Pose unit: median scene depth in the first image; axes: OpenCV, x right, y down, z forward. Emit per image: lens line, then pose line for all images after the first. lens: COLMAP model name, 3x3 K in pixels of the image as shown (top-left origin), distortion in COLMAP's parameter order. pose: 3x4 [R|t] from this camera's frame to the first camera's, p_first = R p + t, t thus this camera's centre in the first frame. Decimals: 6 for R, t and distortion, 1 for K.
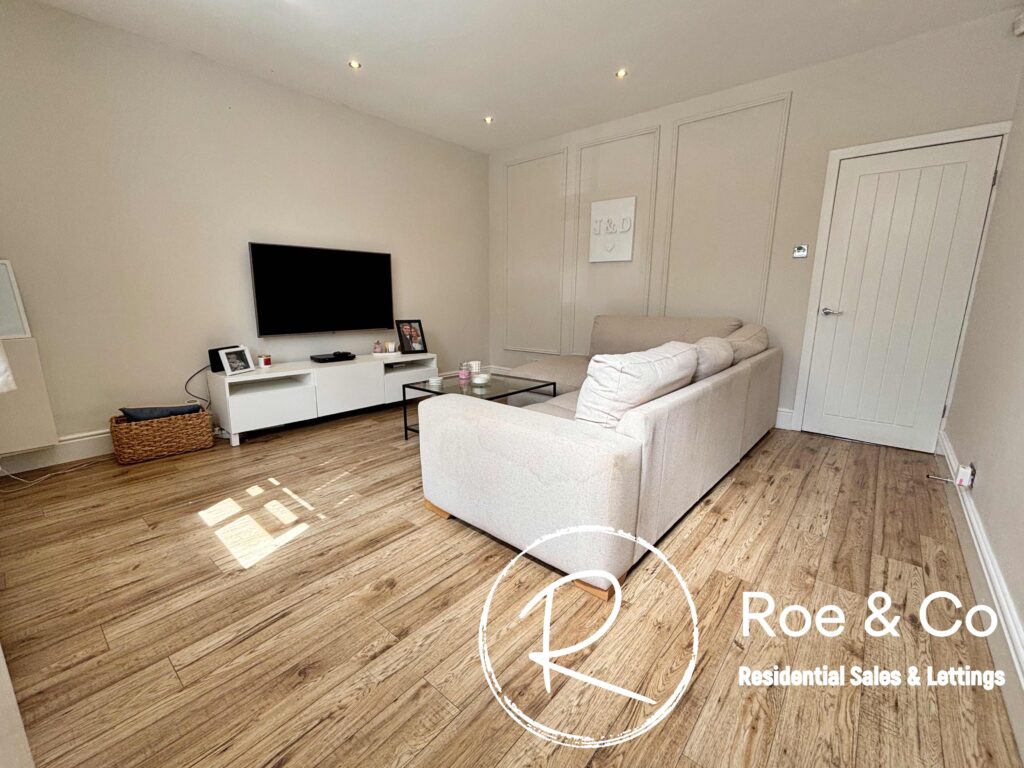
lens RADIAL K [[415.6, 0, 512.0], [0, 415.6, 384.0], [0, 0, 1]] dist [-0.000216, 0.000308]
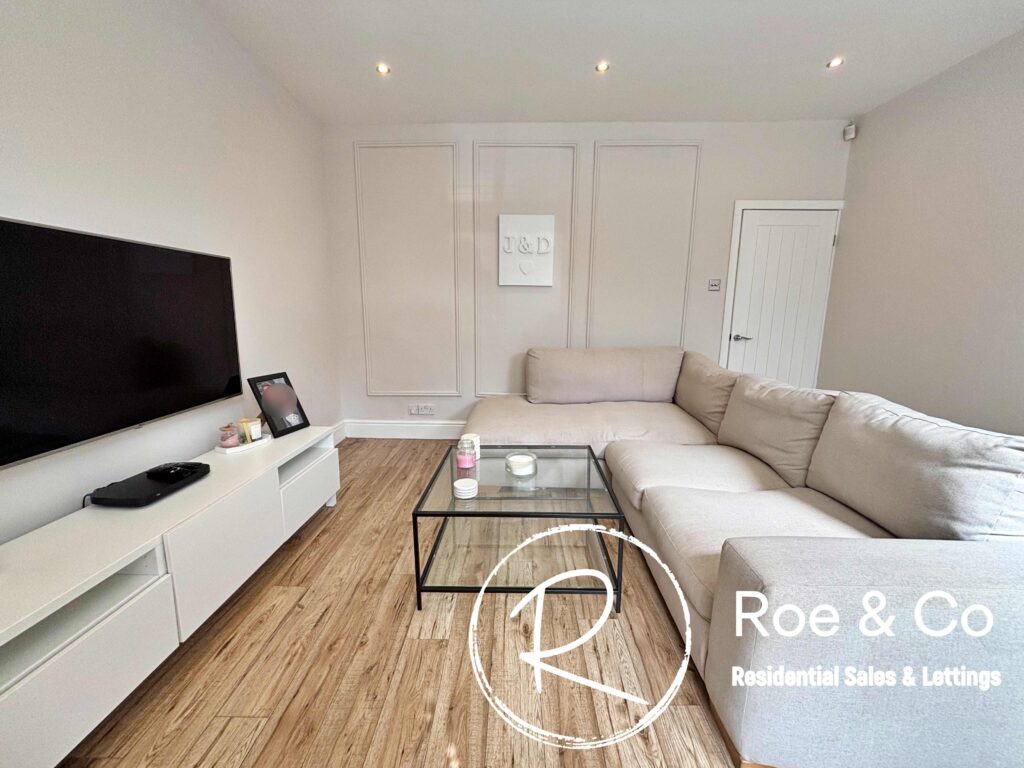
lens RADIAL K [[410.1, 0, 491.3], [0, 410.1, 387.6], [0, 0, 1]] dist [0.000684, 0.000035]
pose [[0.794634, -0.106070, 0.597751, -0.357207], [0.125061, 0.992101, 0.009794, -0.108327], [-0.594068, 0.066973, 0.801622, 0.389818]]
